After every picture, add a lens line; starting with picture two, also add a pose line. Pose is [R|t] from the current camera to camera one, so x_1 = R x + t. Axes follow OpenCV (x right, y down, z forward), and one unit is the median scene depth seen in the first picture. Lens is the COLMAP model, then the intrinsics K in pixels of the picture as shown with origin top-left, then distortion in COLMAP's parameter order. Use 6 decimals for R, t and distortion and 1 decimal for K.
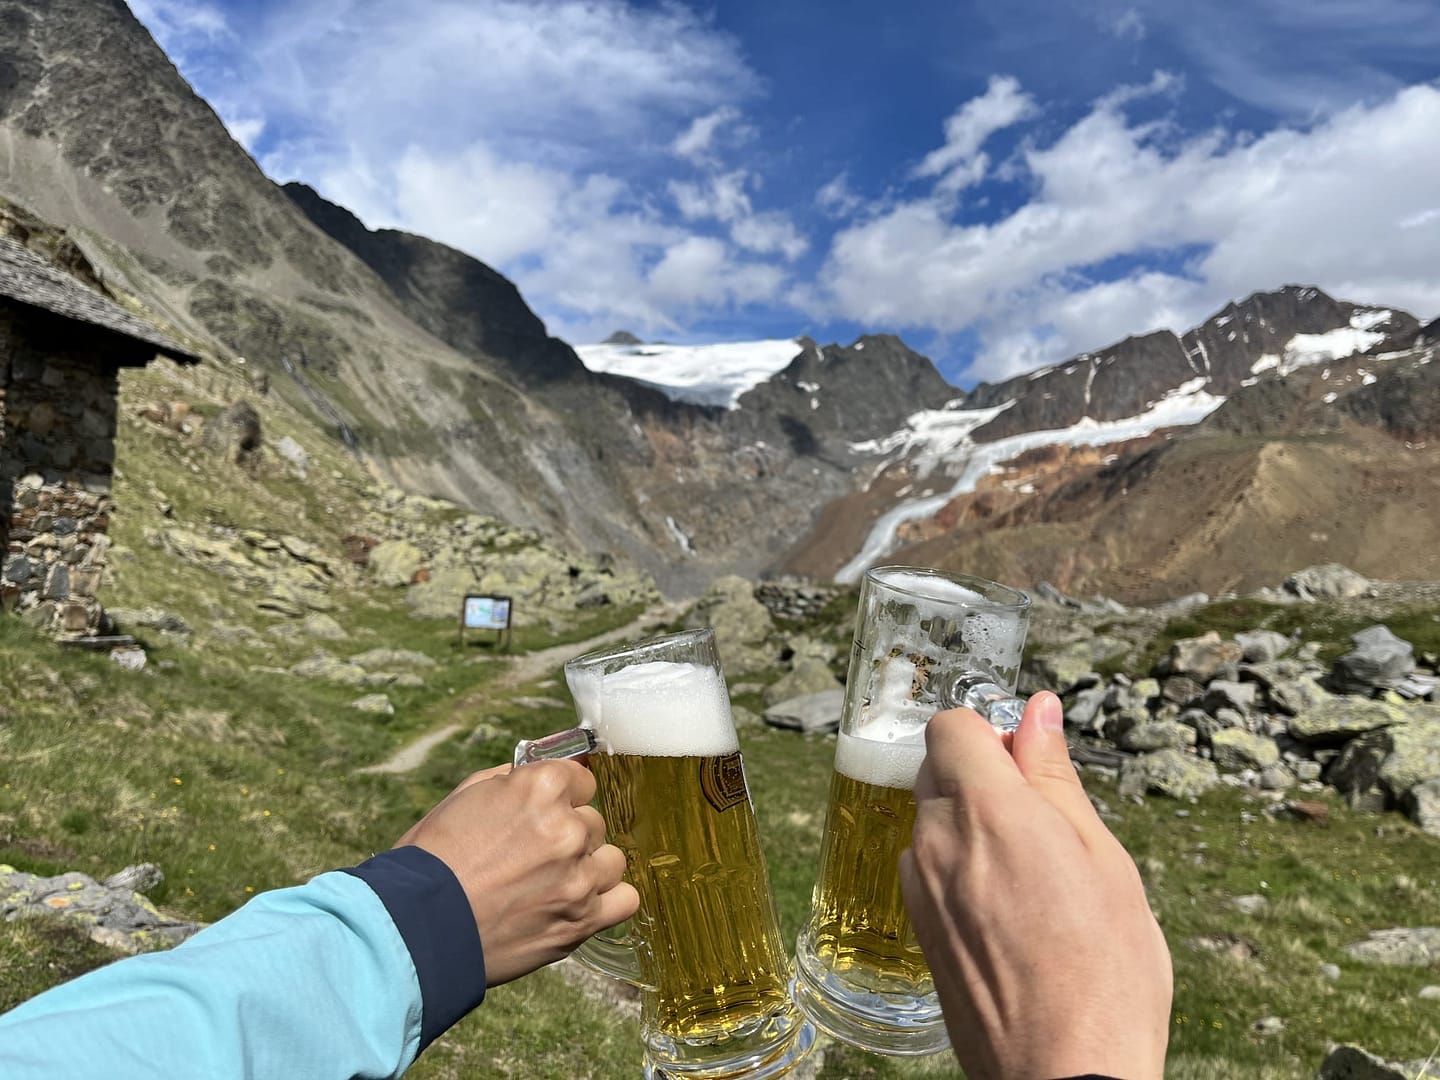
lens RADIAL K [[1101.8, 0, 725.7], [0, 1101.8, 537.4], [0, 0, 1]] dist [0.104607, -0.140702]
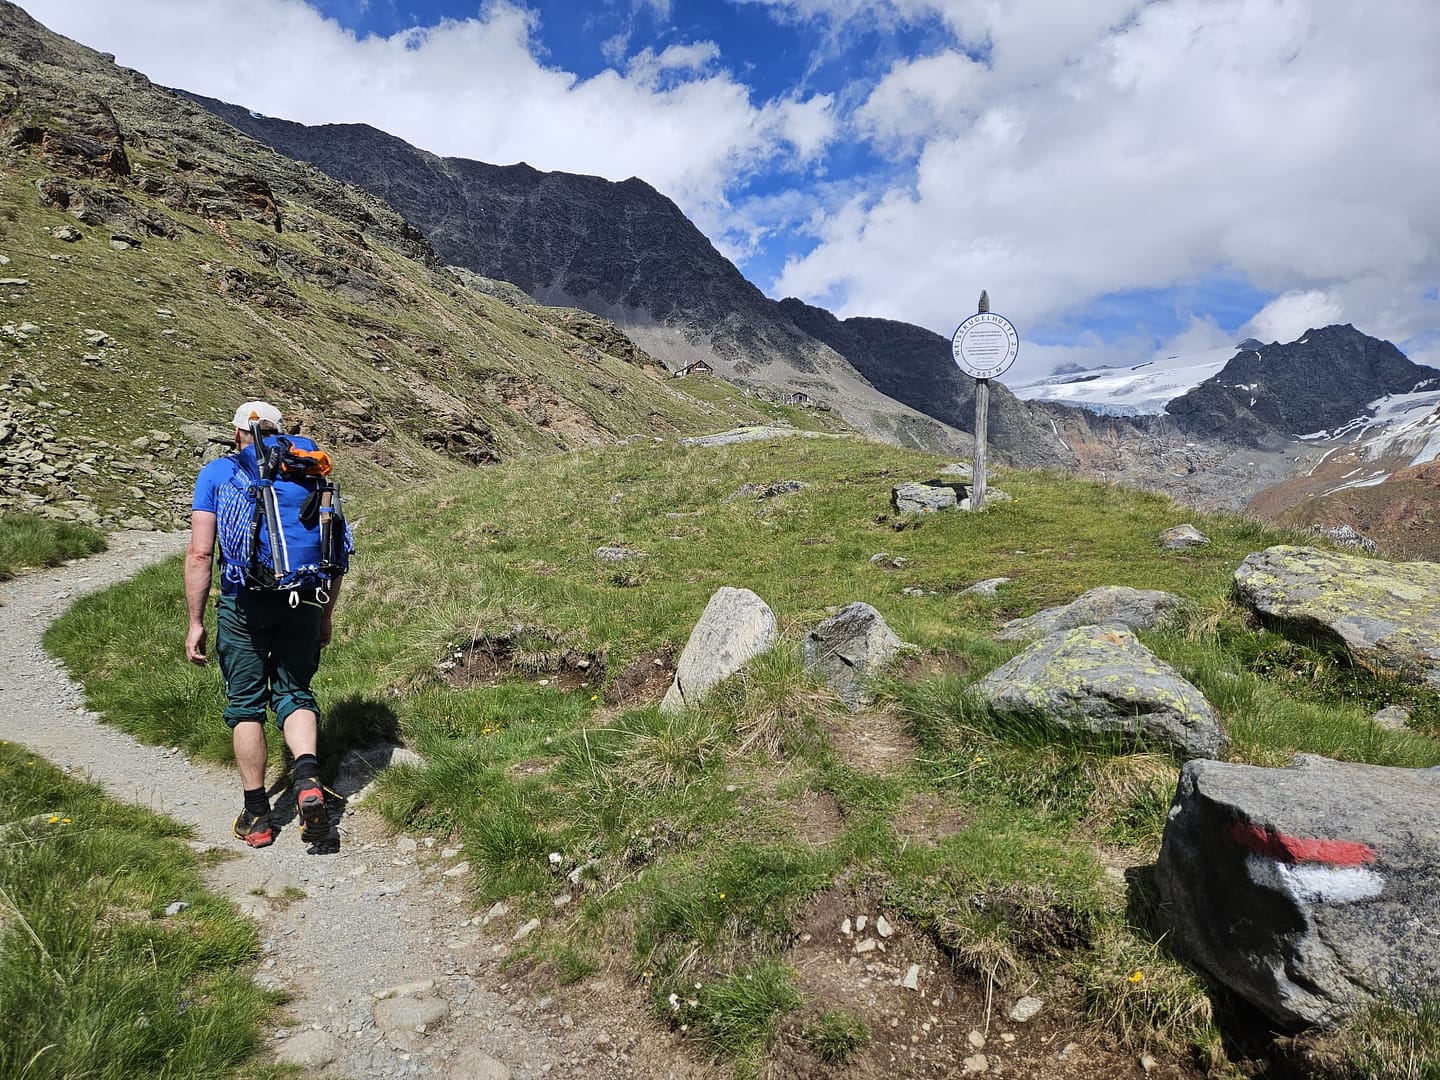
lens RADIAL K [[1101.8, 0, 725.7], [0, 1101.8, 537.4], [0, 0, 1]] dist [0.104607, -0.140702]
pose [[0.894229, -0.079952, -0.440412, 0.888761], [0.061974, 0.996557, -0.055078, 0.360770], [0.443299, 0.021958, 0.896105, -1.821497]]
